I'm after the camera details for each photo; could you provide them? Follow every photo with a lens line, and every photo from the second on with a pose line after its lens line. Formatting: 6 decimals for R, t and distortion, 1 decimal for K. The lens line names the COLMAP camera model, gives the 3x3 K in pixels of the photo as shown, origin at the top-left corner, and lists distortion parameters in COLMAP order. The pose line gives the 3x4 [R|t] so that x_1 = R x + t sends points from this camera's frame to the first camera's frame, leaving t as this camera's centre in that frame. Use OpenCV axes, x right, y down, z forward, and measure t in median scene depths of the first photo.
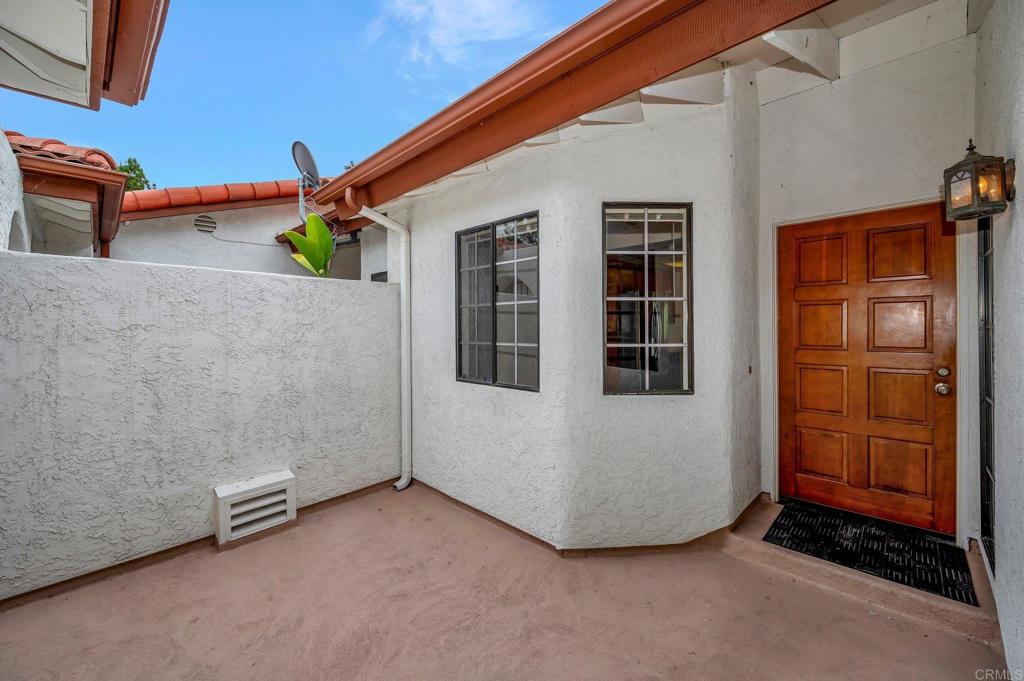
lens RADIAL K [[409.3, 0, 513.4], [0, 409.3, 333.3], [0, 0, 1]] dist [-0.001619, 0.000069]
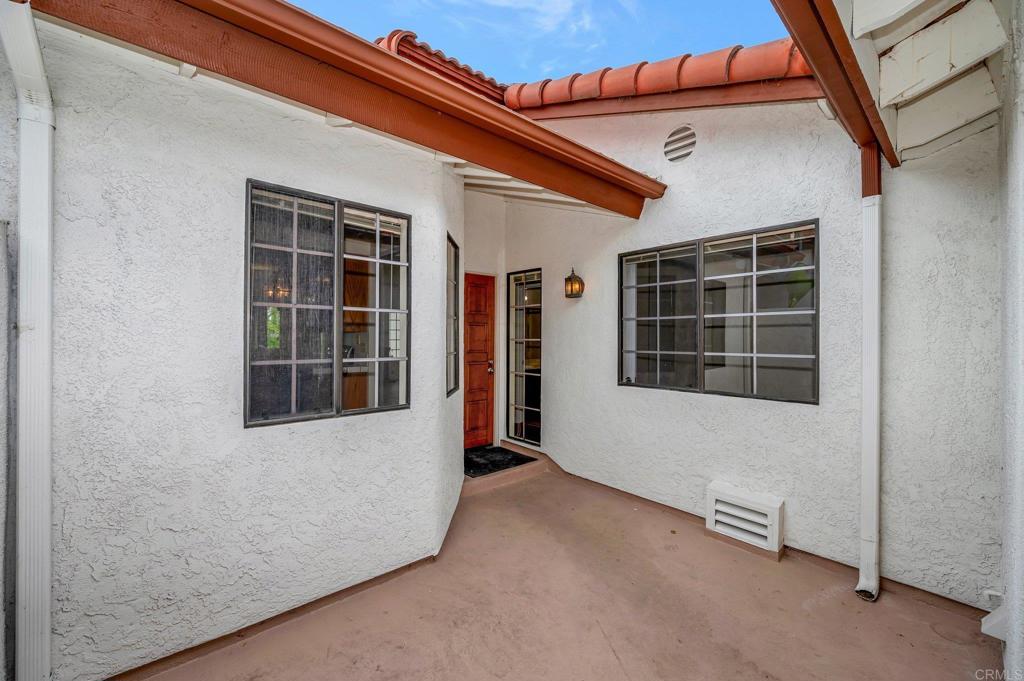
lens RADIAL K [[409.3, 0, 513.6], [0, 409.3, 339.1], [0, 0, 1]] dist [-0.001619, 0.000069]
pose [[0.072620, -0.001246, 0.997359, -0.850252], [0.000455, 0.999999, 0.001217, -0.016260], [-0.997360, 0.000366, 0.072620, 0.686023]]
